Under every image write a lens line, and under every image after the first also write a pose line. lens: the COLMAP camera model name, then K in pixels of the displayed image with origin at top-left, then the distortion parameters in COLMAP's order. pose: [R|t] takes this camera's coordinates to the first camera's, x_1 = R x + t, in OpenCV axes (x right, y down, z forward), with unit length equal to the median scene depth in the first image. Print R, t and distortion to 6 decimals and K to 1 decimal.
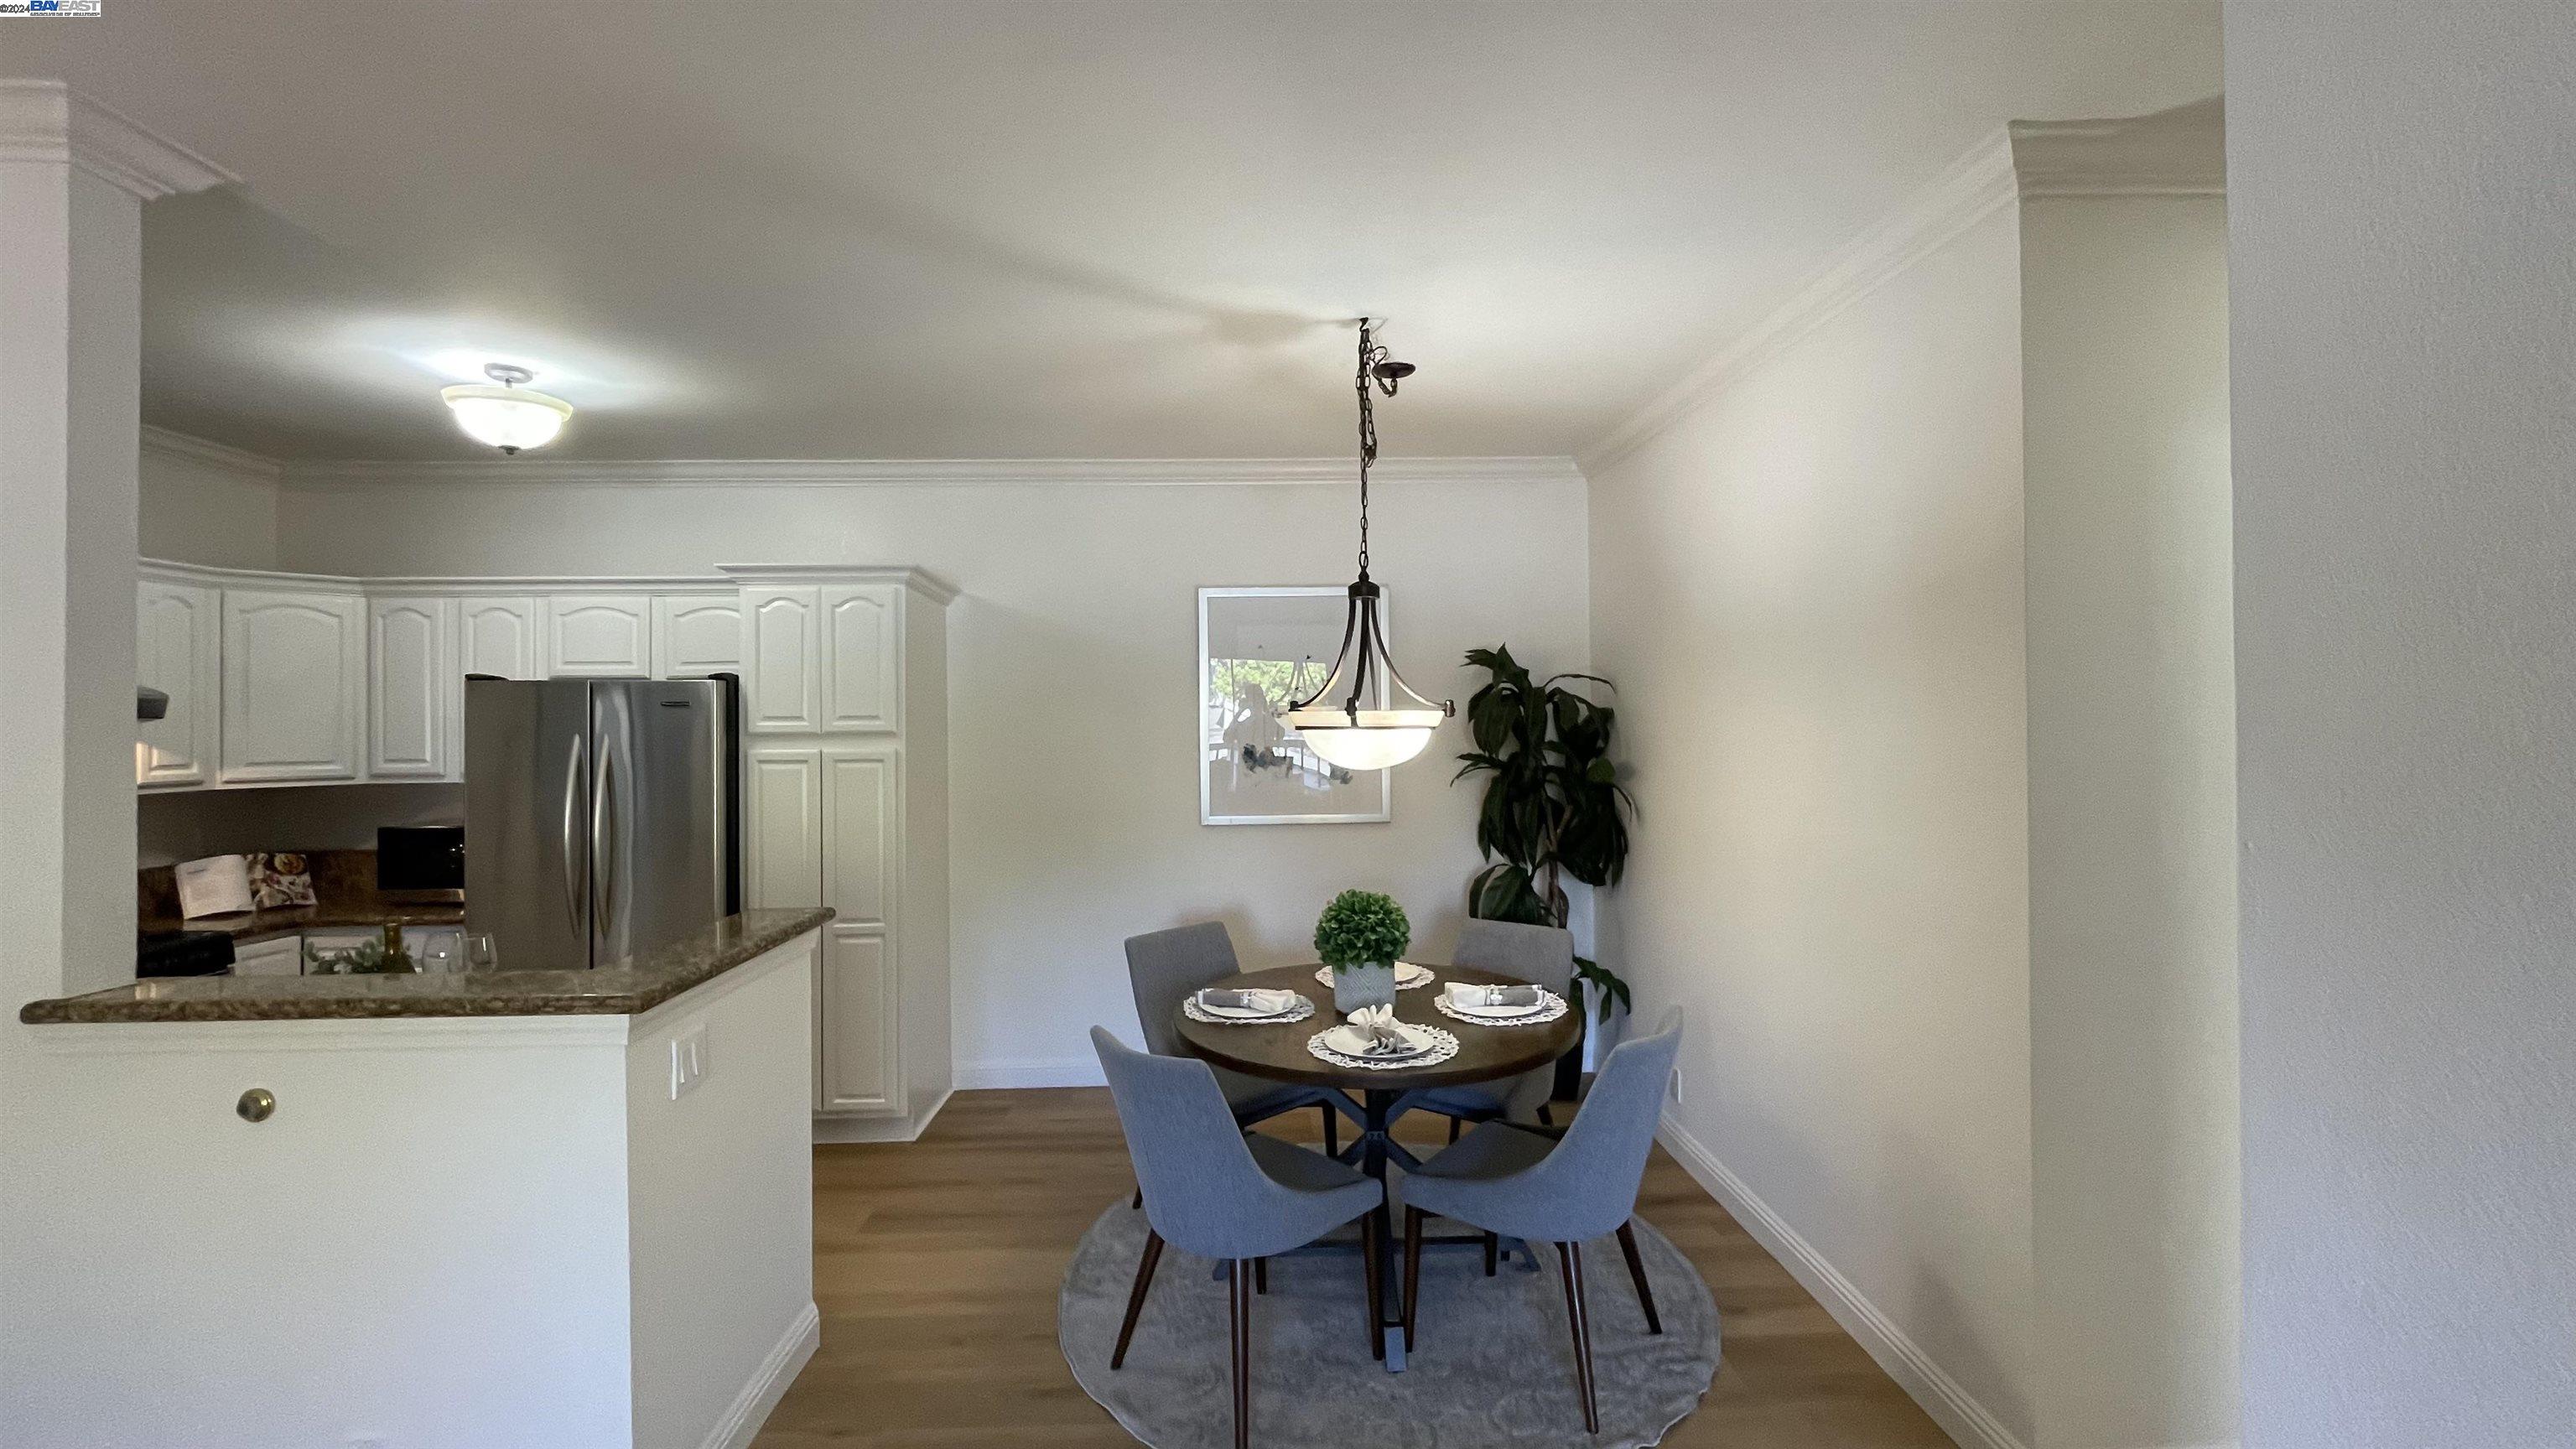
lens RADIAL K [[1047.0, 0, 1285.7], [0, 1047.0, 716.1], [0, 0, 1]] dist [-0.003577, -0.000625]
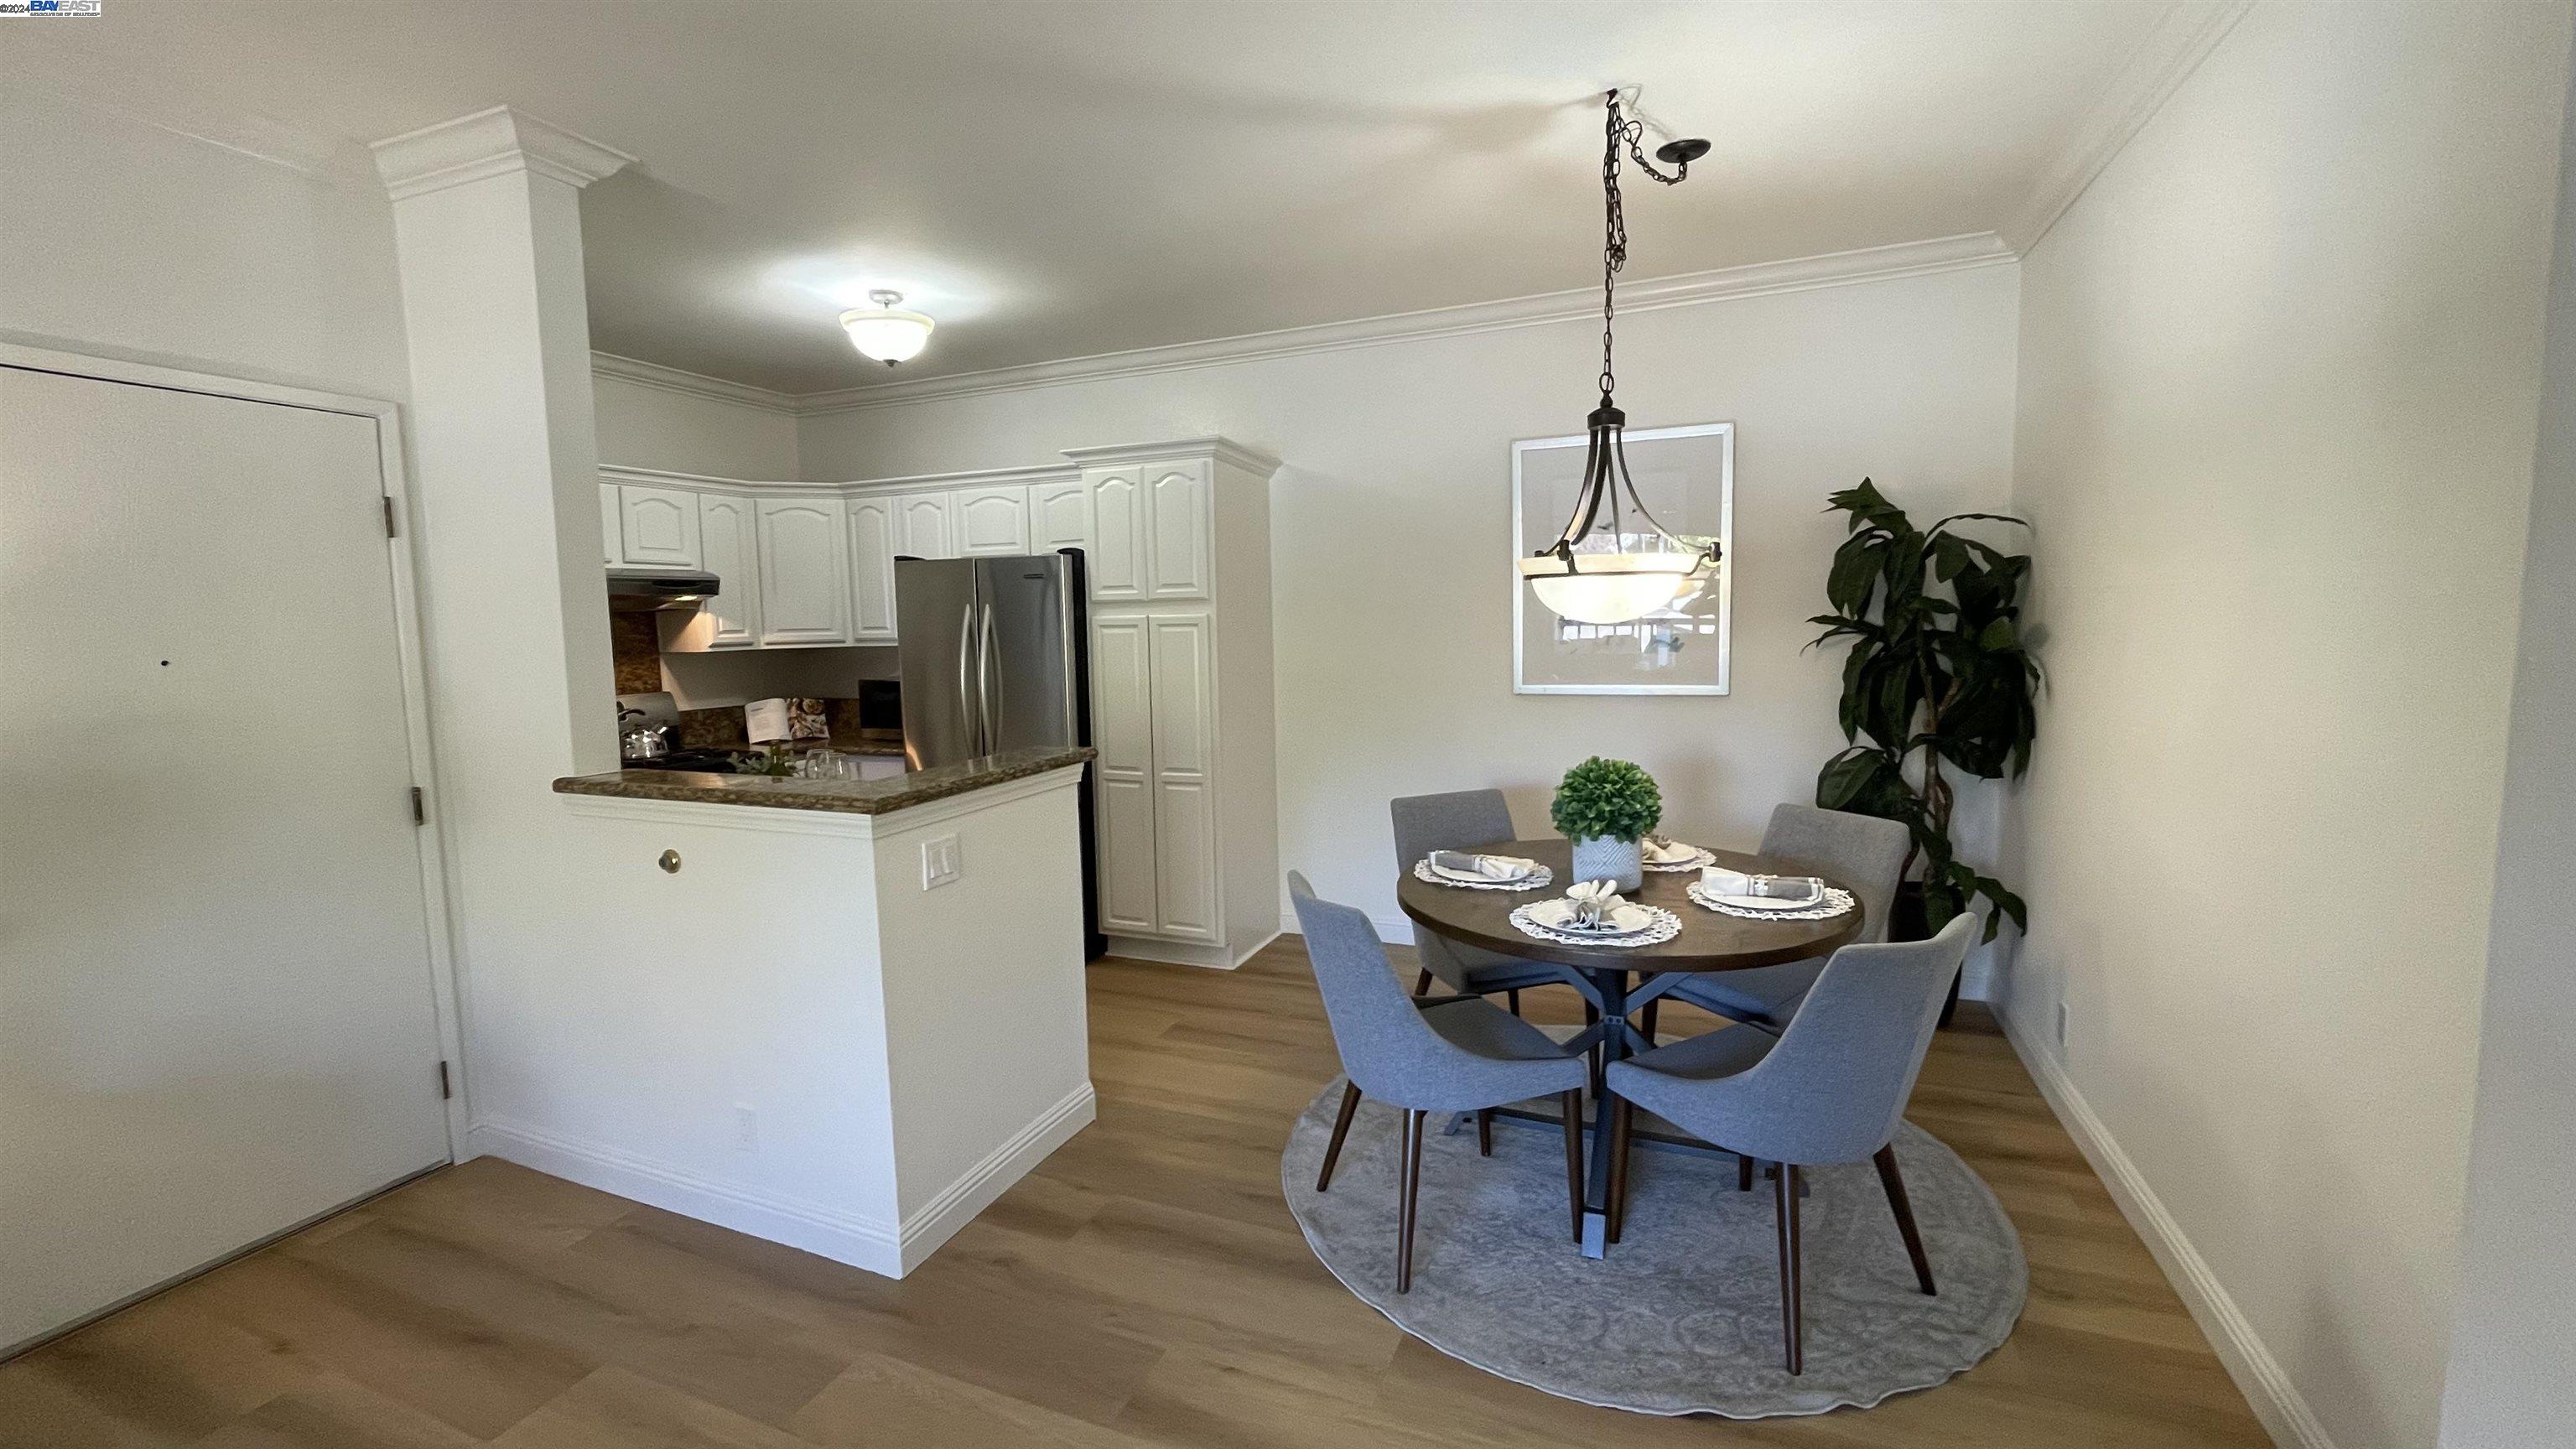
lens RADIAL K [[1047.0, 0, 1285.7], [0, 1047.0, 716.1], [0, 0, 1]] dist [-0.003577, -0.000625]
pose [[0.908894, 0.030753, -0.415892, 0.189072], [0.014905, 0.994244, 0.106093, 0.028743], [0.416761, -0.102626, 0.903205, 0.065792]]
